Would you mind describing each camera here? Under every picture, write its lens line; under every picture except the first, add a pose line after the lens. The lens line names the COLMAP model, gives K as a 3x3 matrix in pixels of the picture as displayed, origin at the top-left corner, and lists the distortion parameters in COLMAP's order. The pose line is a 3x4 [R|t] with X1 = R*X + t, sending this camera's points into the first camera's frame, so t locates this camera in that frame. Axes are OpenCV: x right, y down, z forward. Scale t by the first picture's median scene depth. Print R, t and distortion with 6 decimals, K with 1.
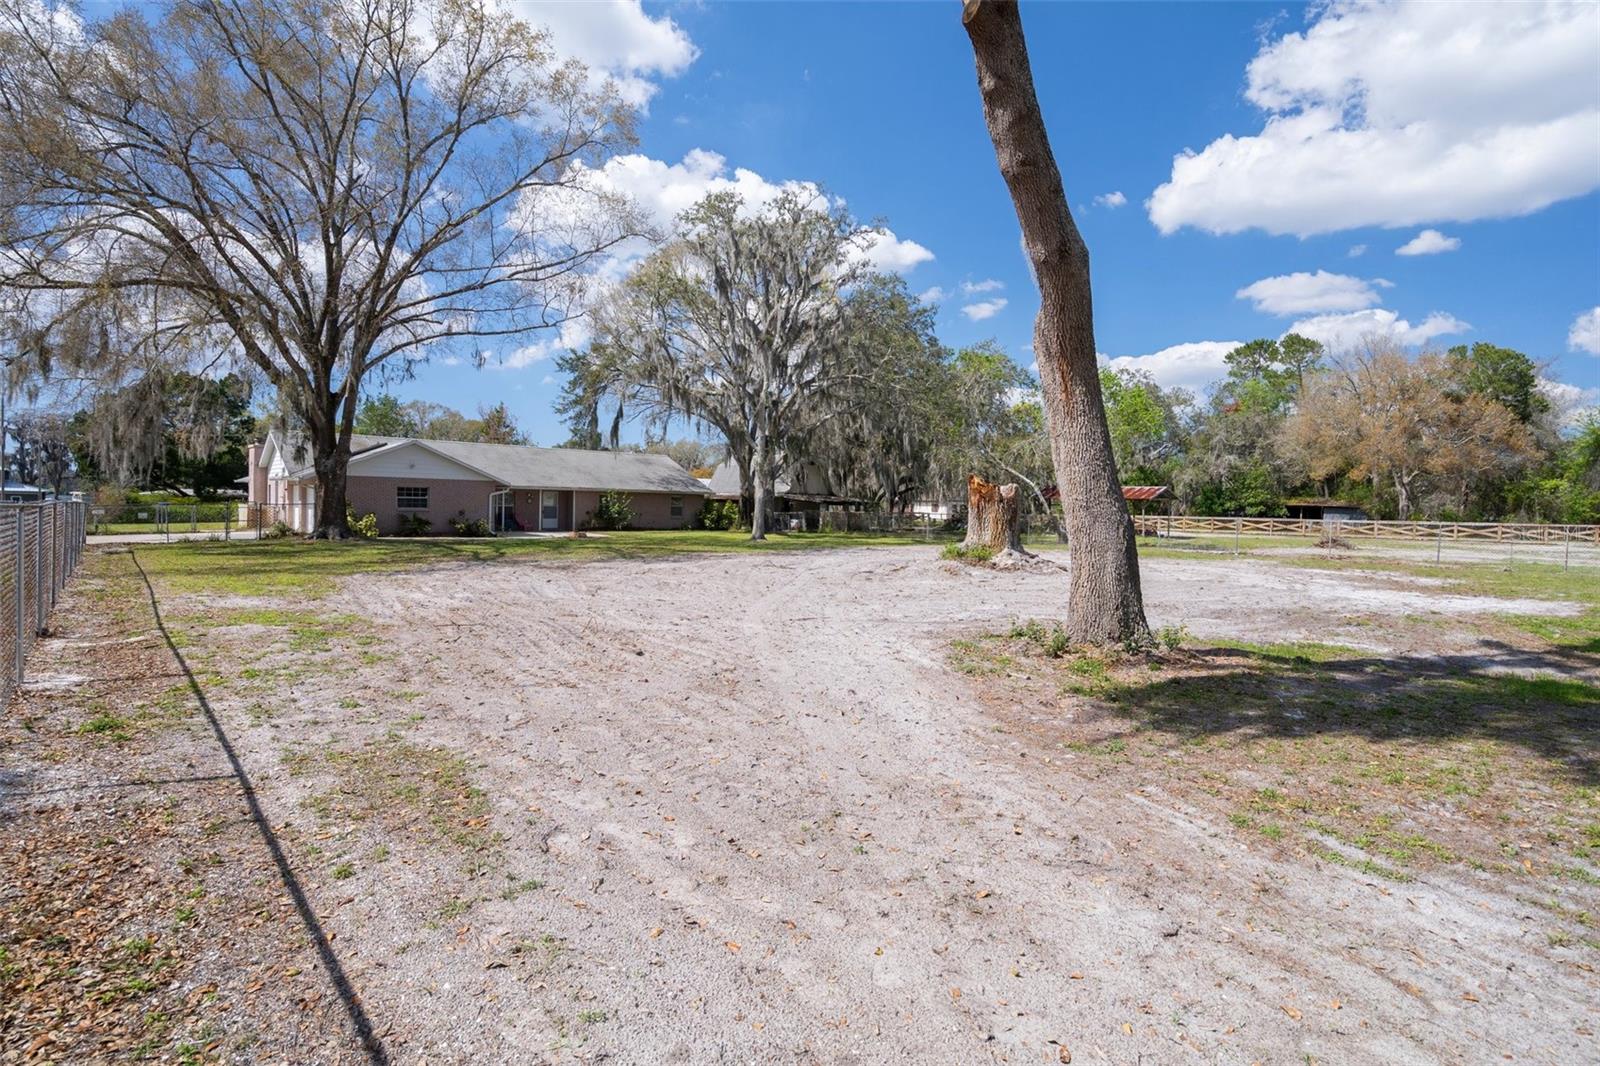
lens RADIAL K [[809.4, 0, 798.1], [0, 809.4, 528.9], [0, 0, 1]] dist [0.002968, 0.000940]
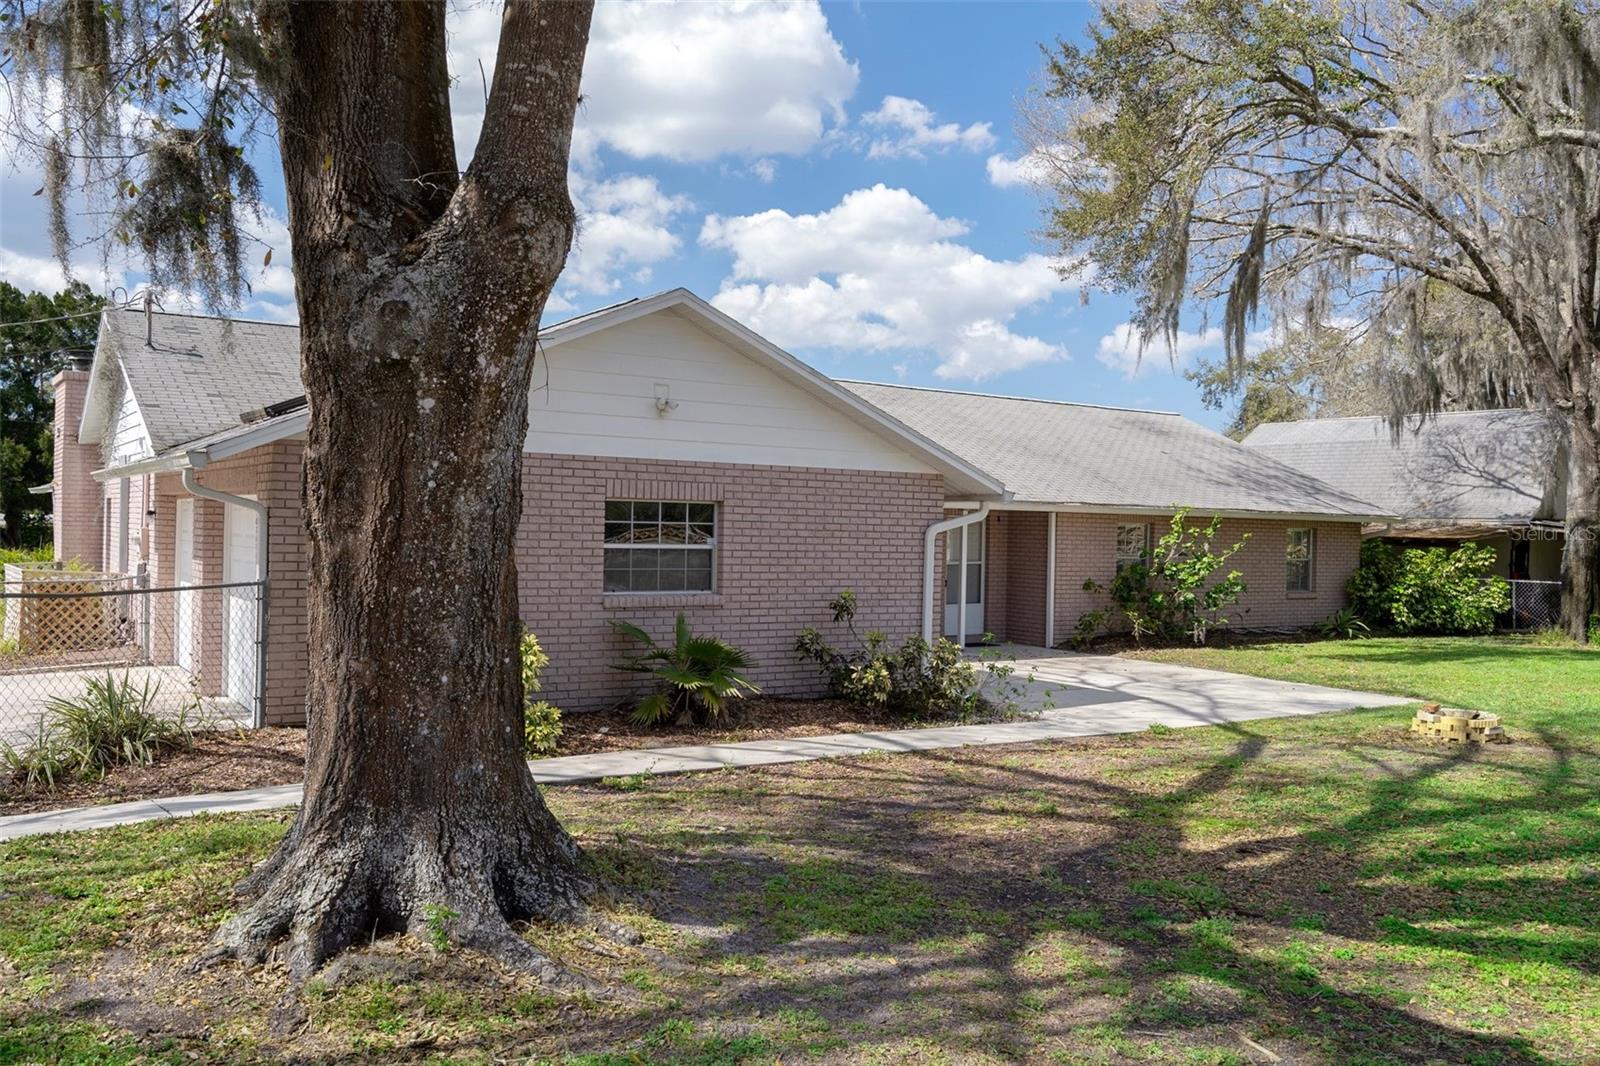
lens RADIAL K [[1286.3, 0, 801.3], [0, 1286.3, 536.7], [0, 0, 1]] dist [0.002532, -0.000326]
pose [[0.992877, -0.000868, -0.119138, -0.392837], [-0.002561, 0.999587, -0.028621, -0.031195], [0.119113, 0.028722, 0.992465, 0.644204]]
